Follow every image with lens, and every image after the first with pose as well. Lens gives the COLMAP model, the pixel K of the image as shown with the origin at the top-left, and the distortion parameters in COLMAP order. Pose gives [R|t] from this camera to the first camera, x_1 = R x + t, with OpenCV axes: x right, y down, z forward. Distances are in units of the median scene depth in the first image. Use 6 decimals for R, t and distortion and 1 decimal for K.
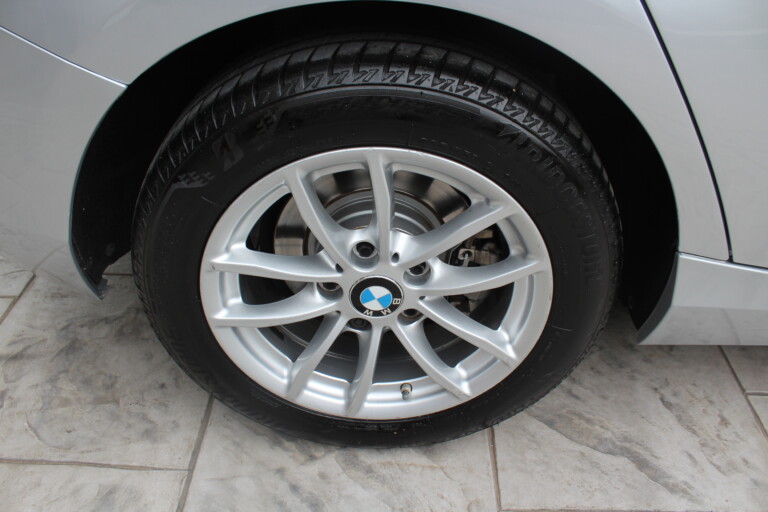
lens RADIAL K [[644.7, 0, 384.0], [0, 644.7, 256.0], [0, 0, 1]] dist [-0.169617, 0.129317]
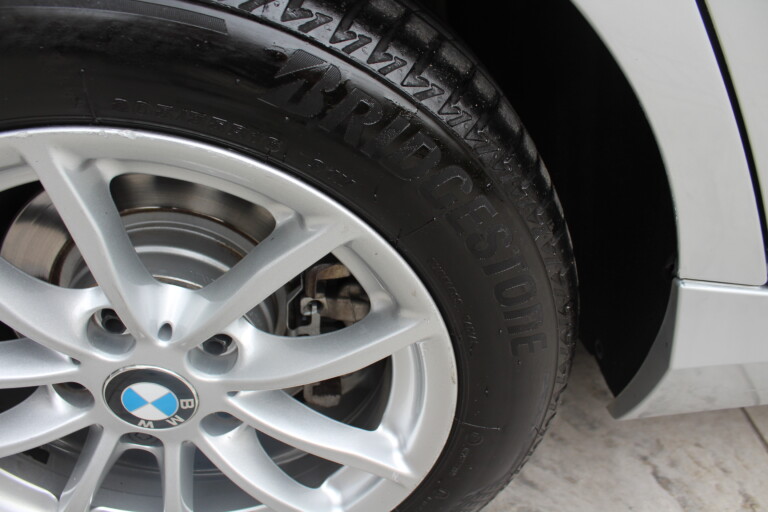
lens RADIAL K [[644.7, 0, 384.0], [0, 644.7, 256.0], [0, 0, 1]] dist [-0.169617, 0.129317]
pose [[0.995068, -0.084470, 0.052010, 0.175081], [0.084995, 0.996350, -0.007961, -0.040457], [-0.051147, 0.012343, 0.998615, 0.433729]]
